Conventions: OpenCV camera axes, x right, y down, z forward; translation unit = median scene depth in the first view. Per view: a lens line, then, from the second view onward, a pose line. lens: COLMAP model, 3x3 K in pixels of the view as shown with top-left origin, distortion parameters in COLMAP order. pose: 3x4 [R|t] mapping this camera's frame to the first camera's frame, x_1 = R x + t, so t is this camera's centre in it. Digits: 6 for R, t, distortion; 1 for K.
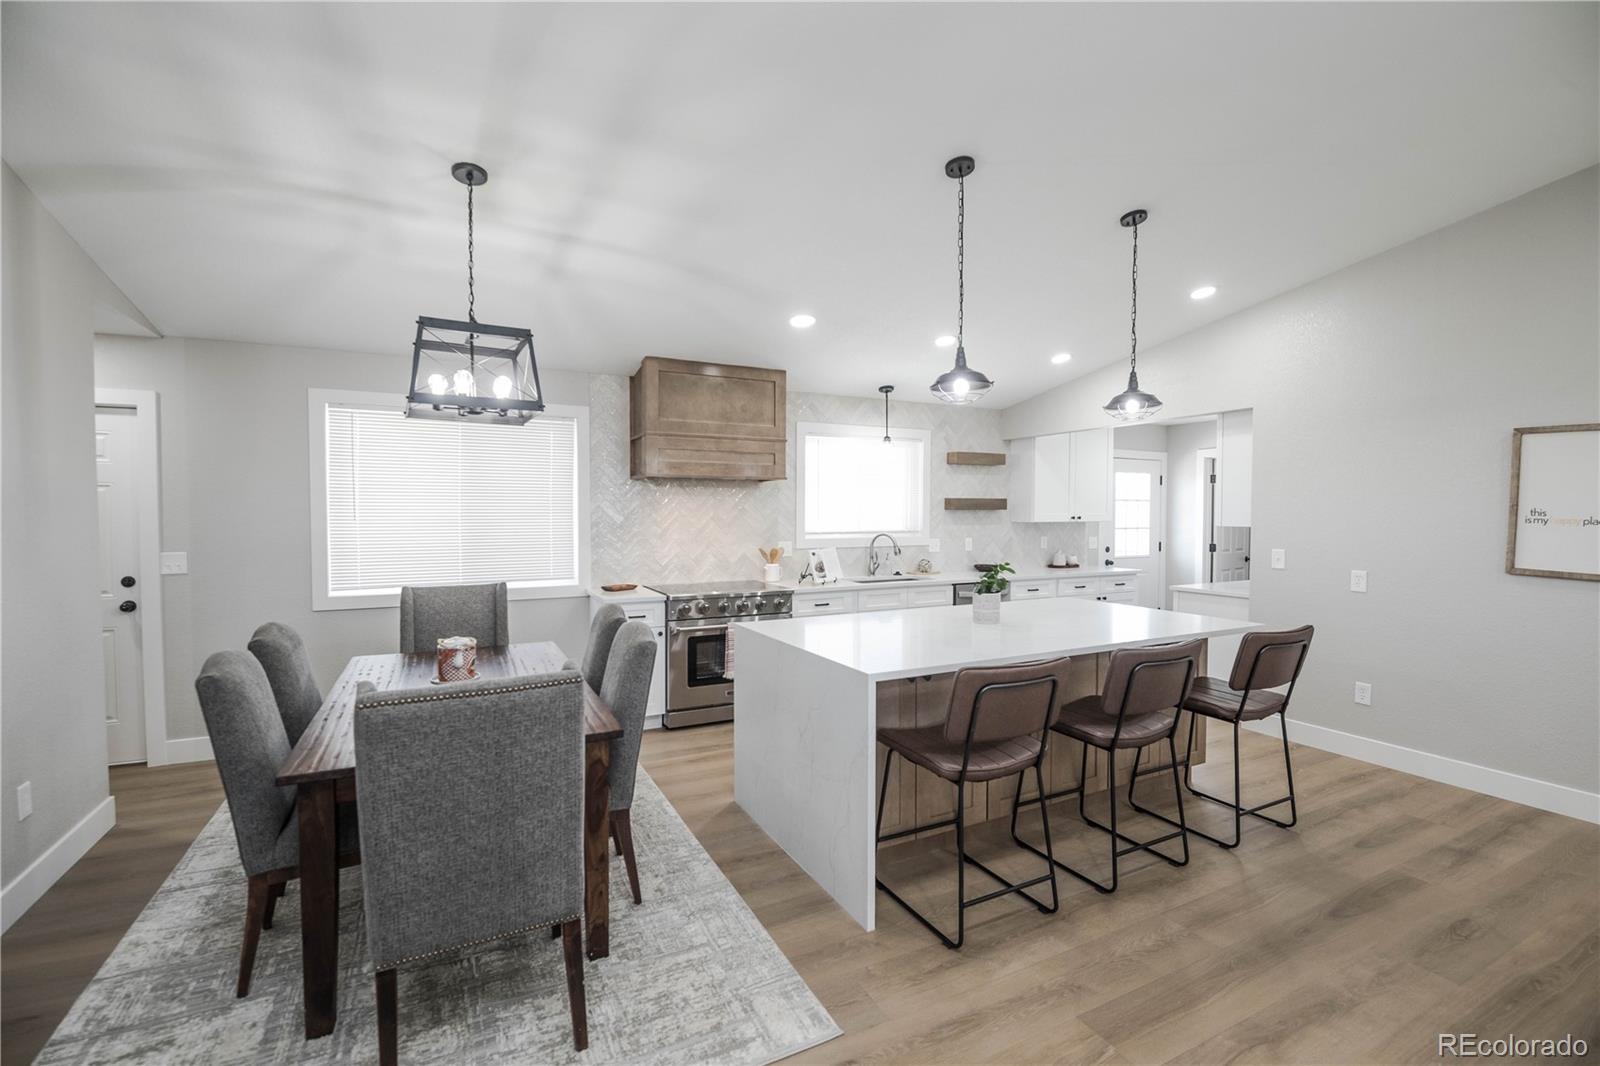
lens RADIAL K [[703.1, 0, 803.9], [0, 703.1, 533.1], [0, 0, 1]] dist [-0.002009, -0.007989]
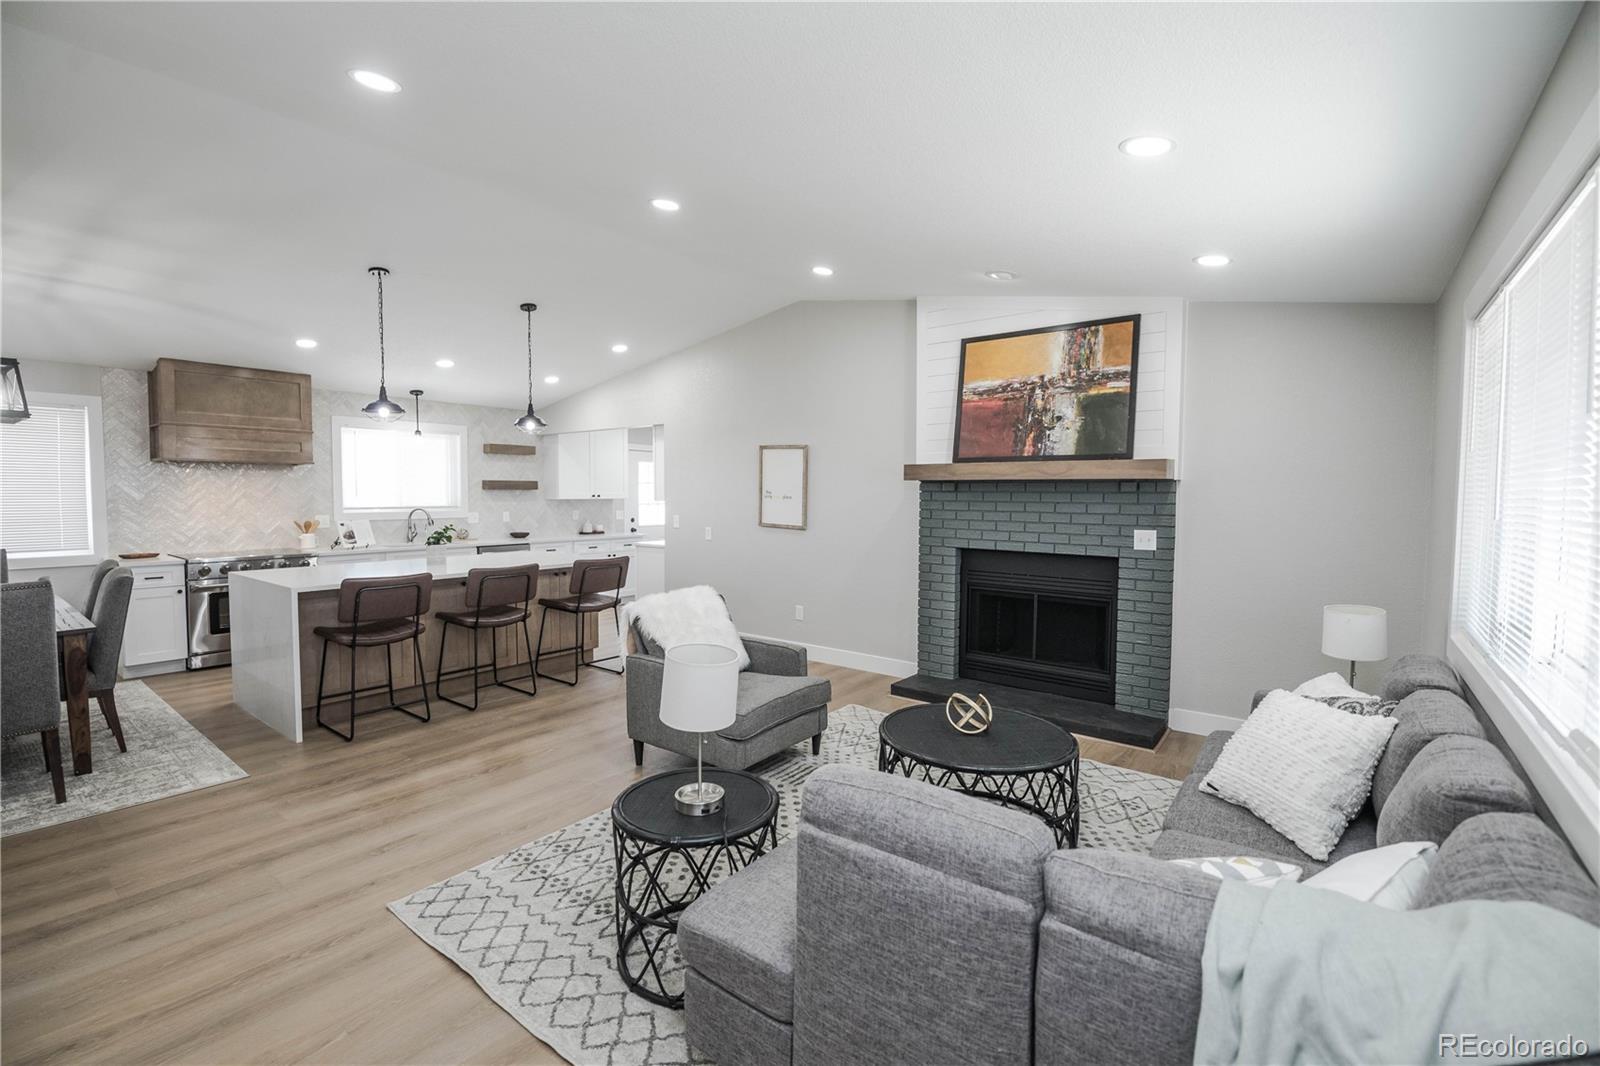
lens RADIAL K [[700.3, 0, 798.6], [0, 700.3, 528.0], [0, 0, 1]] dist [-0.001781, -0.009301]
pose [[0.905361, -0.018345, 0.424247, 0.283592], [0.009207, 0.999680, 0.023579, 0.018346], [-0.424543, -0.017441, 0.905240, -0.590401]]
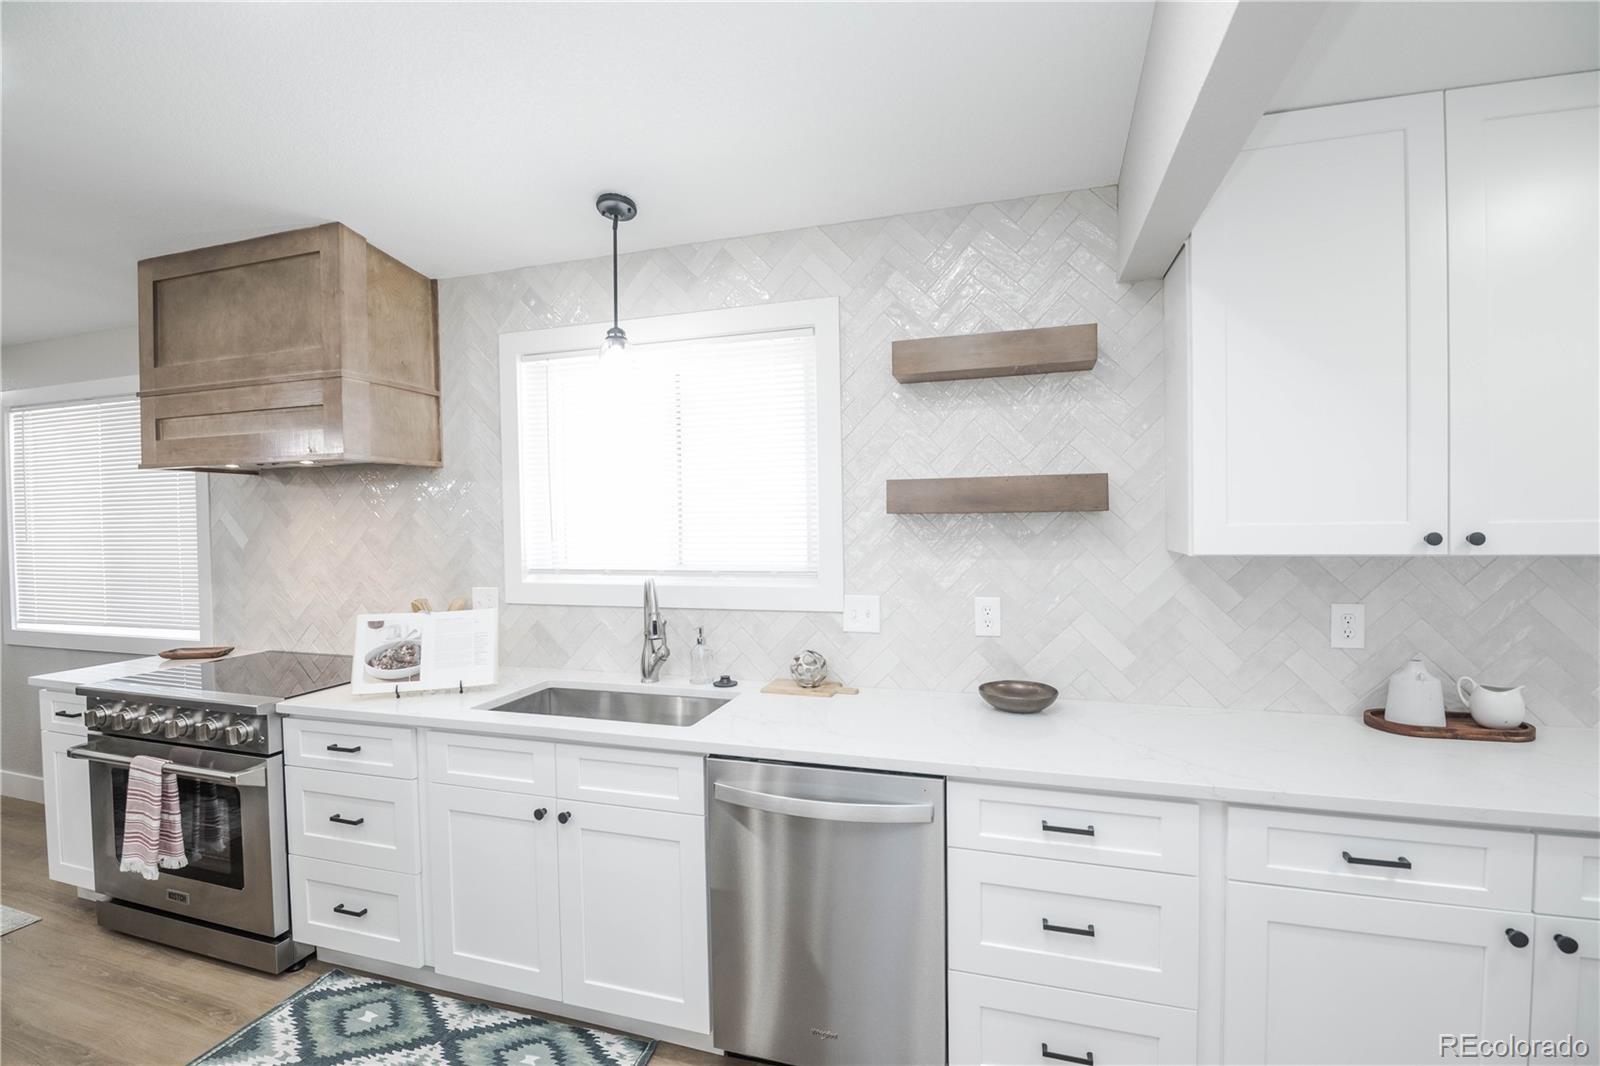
lens RADIAL K [[703.1, 0, 803.9], [0, 703.1, 533.1], [0, 0, 1]] dist [-0.002009, -0.007989]
pose [[0.716446, 0.004104, -0.697631, 0.653313], [-0.006903, 0.999975, -0.001206, -0.036409], [0.697609, 0.005680, 0.716457, 1.126023]]
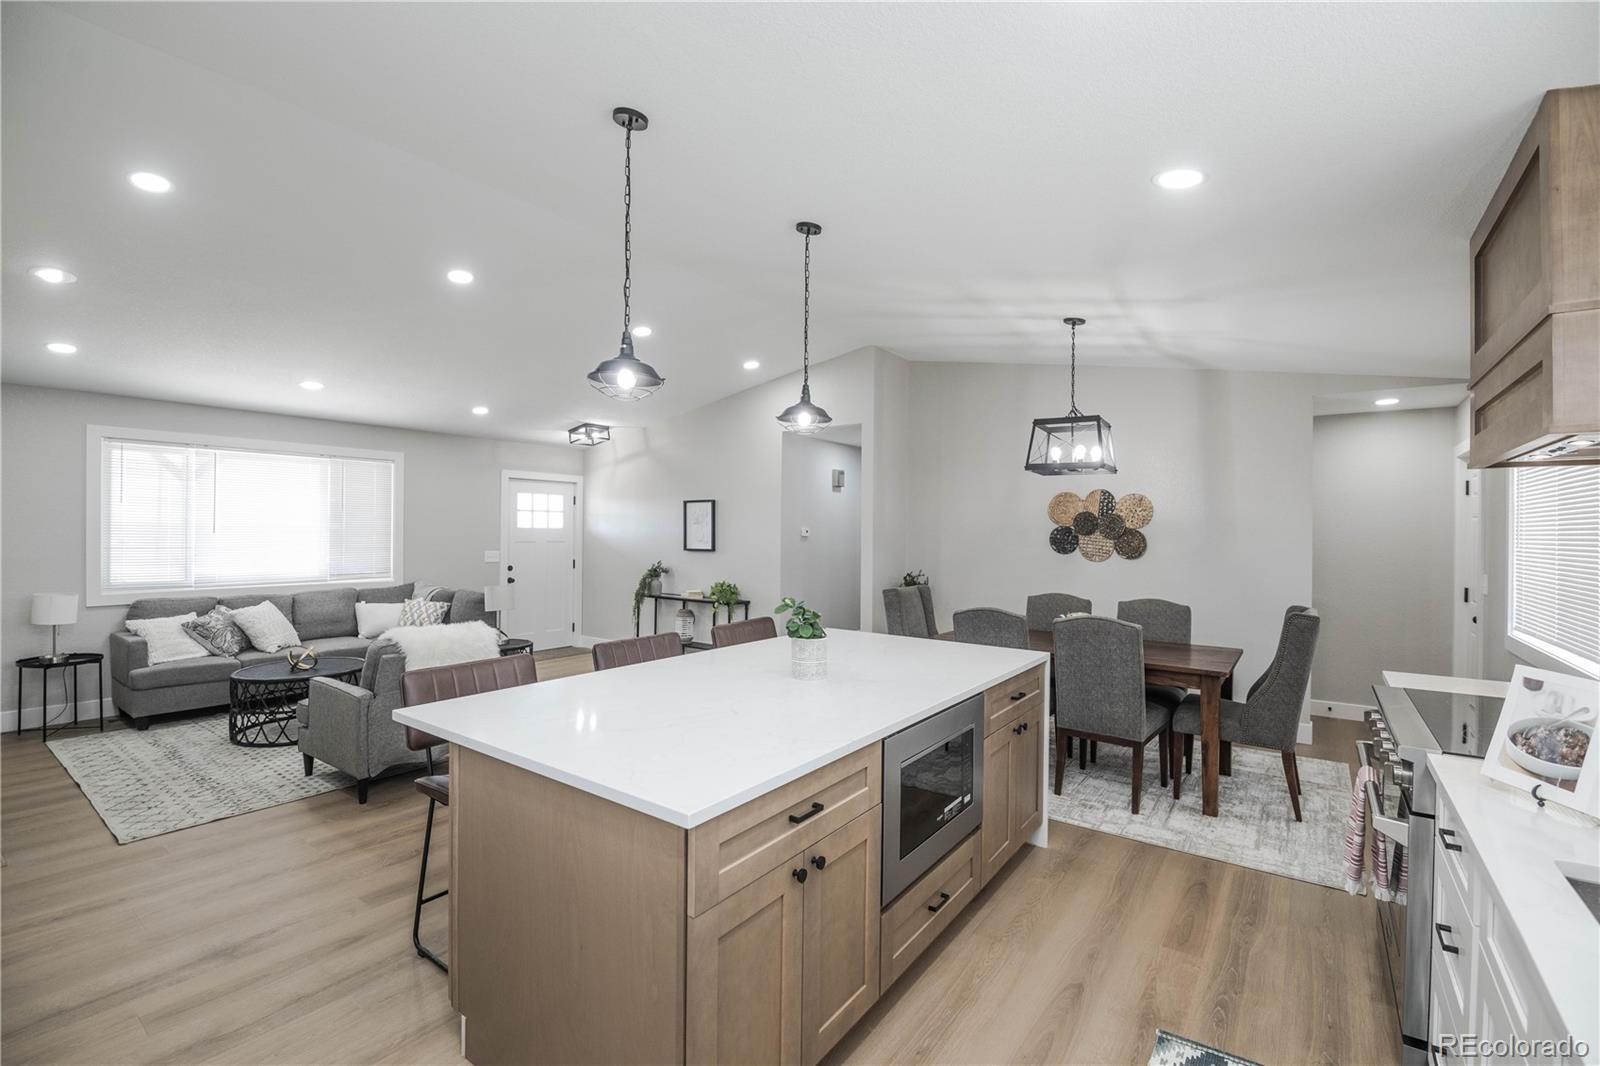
lens RADIAL K [[692.2, 0, 800.0], [0, 692.2, 533.0], [0, 0, 1]] dist [-0.000331, -0.012238]
pose [[-0.894326, -0.008785, -0.447329, 0.519112], [-0.024836, 0.999240, 0.030030, -0.041643], [0.446726, 0.037966, -0.893865, 1.432821]]
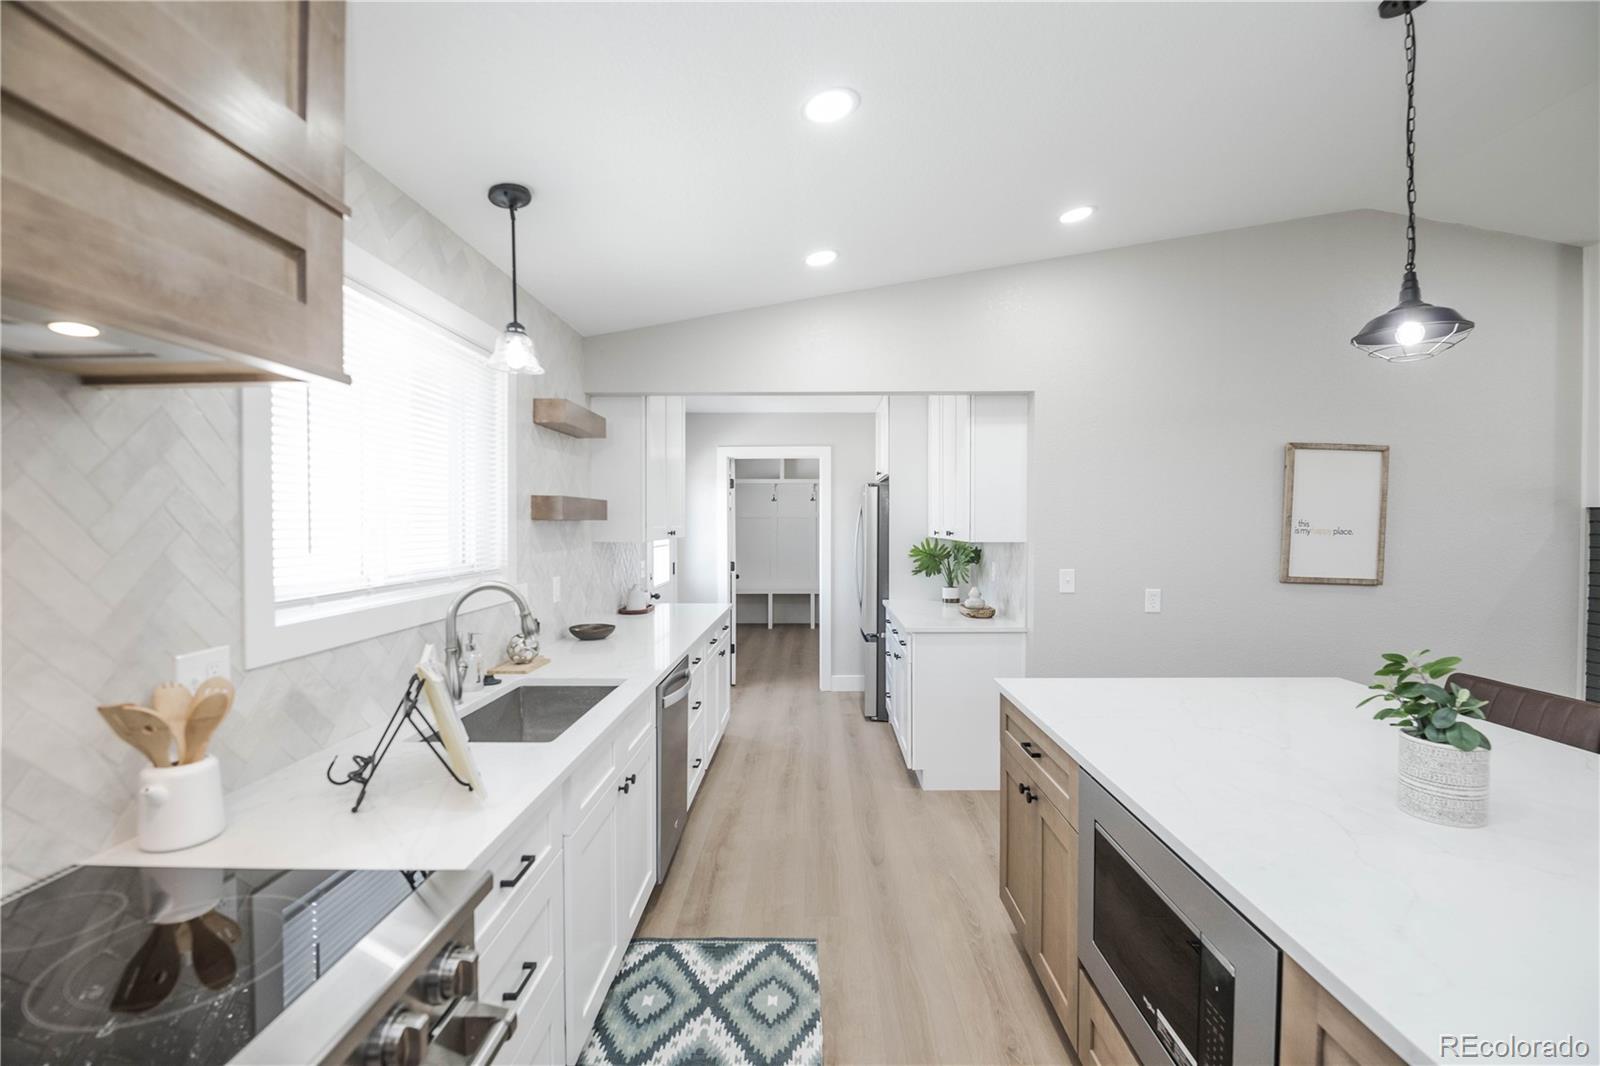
lens RADIAL K [[690.4, 0, 802.4], [0, 690.4, 534.3], [0, 0, 1]] dist [-0.001373, -0.013809]
pose [[0.465827, -0.016631, 0.884720, -0.194123], [0.027642, 0.999609, 0.004237, -0.032020], [-0.884444, 0.022482, 0.466104, 0.986054]]
